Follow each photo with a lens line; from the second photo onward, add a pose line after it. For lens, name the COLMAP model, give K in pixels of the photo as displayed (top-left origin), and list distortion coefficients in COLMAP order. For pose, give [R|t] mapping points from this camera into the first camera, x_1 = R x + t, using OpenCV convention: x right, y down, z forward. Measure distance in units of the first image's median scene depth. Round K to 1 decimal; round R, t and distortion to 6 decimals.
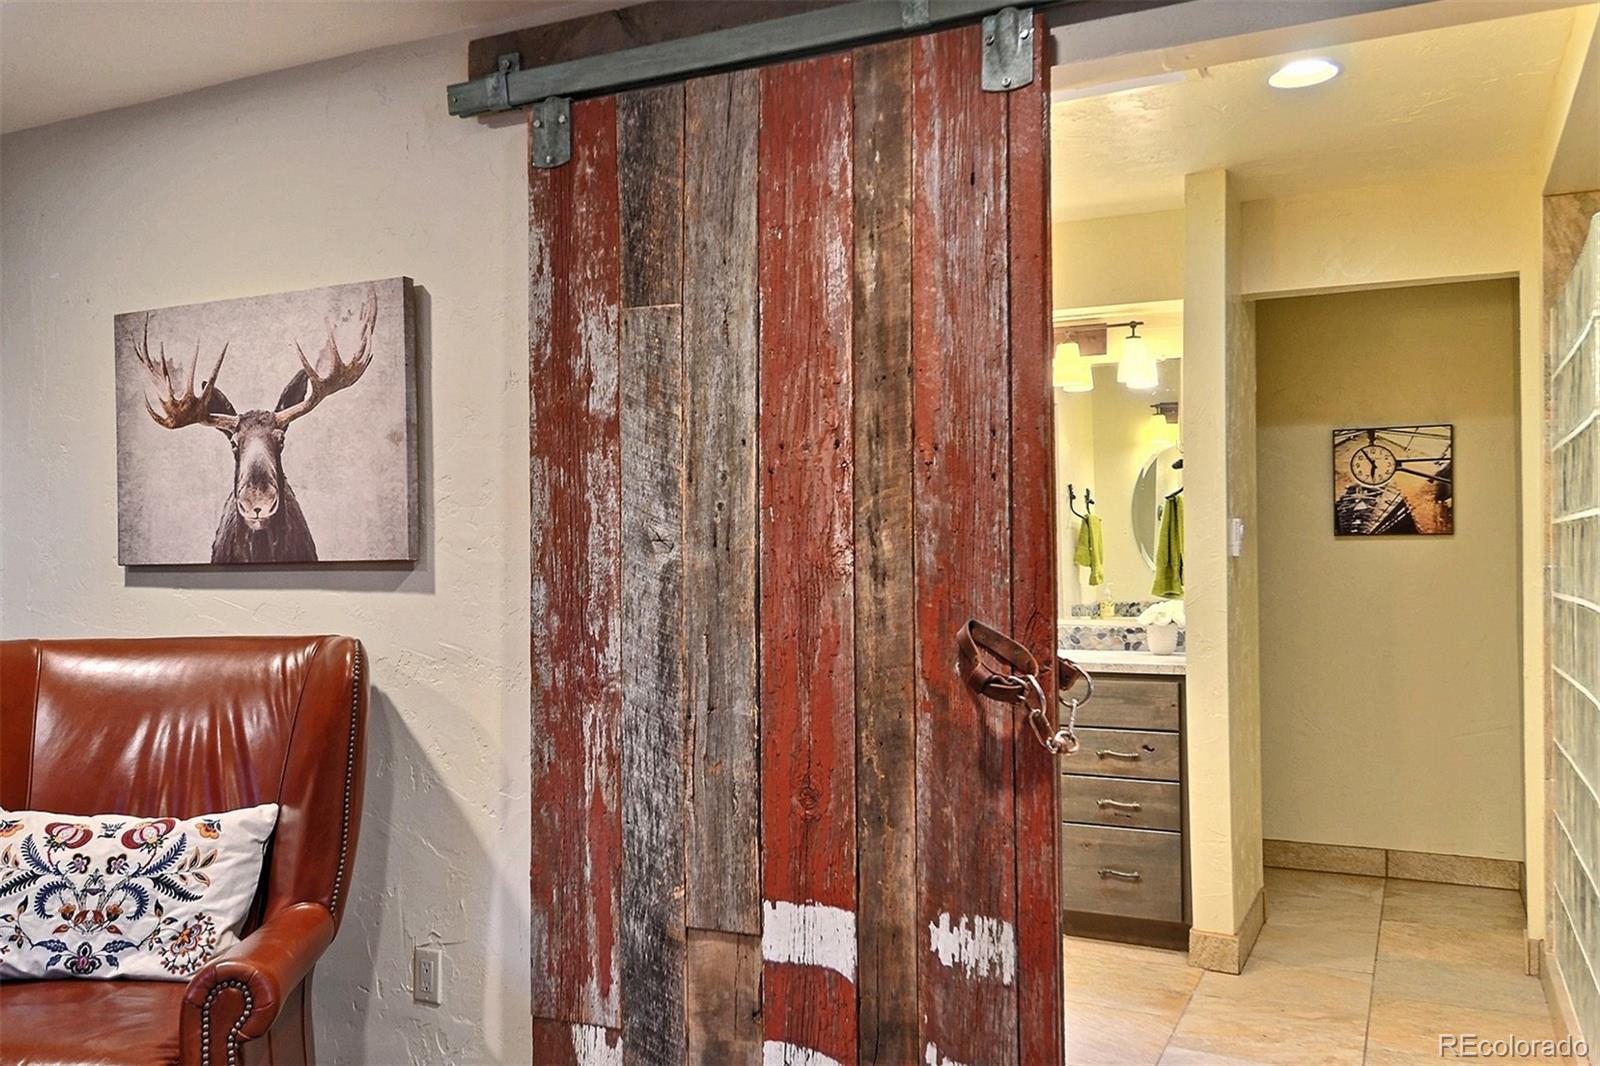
lens RADIAL K [[1331.7, 0, 798.1], [0, 1331.7, 544.1], [0, 0, 1]] dist [0.058134, -0.011548]
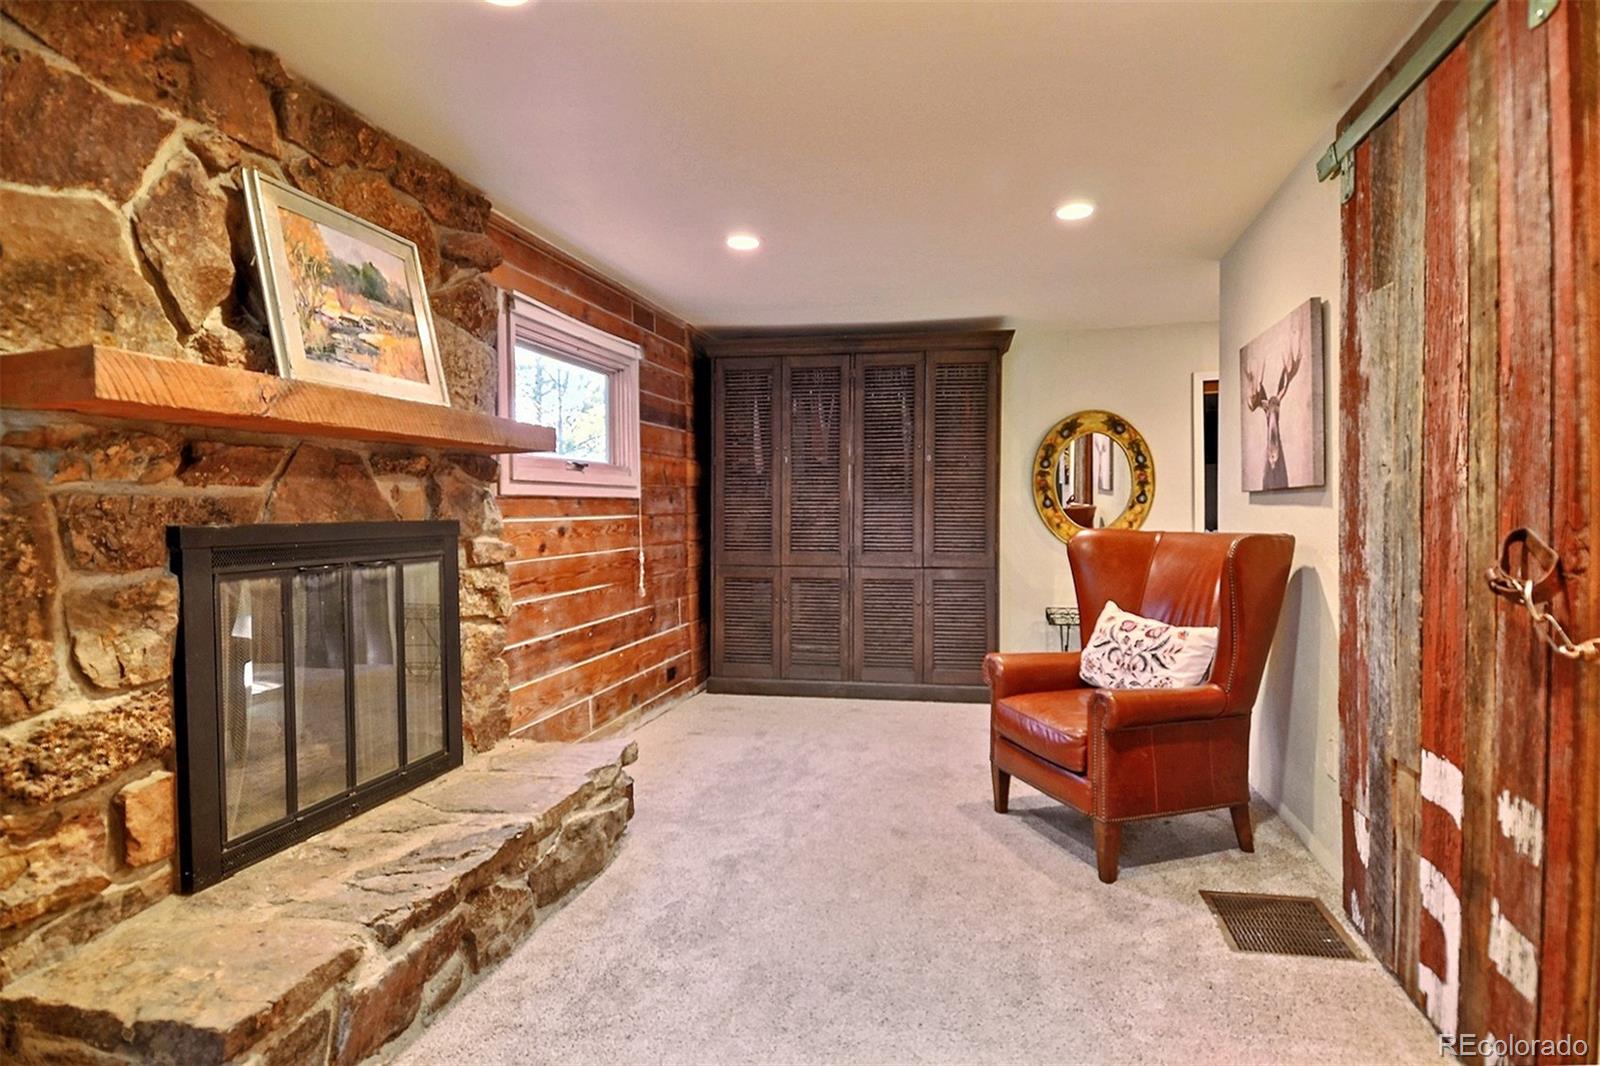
lens RADIAL K [[860.5, 0, 803.7], [0, 860.5, 527.4], [0, 0, 1]] dist [-0.002946, -0.000625]
pose [[0.223287, 0.020660, -0.974534, 0.609483], [0.029427, 0.999177, 0.027925, 0.017945], [0.974308, -0.034913, 0.222495, 0.252656]]
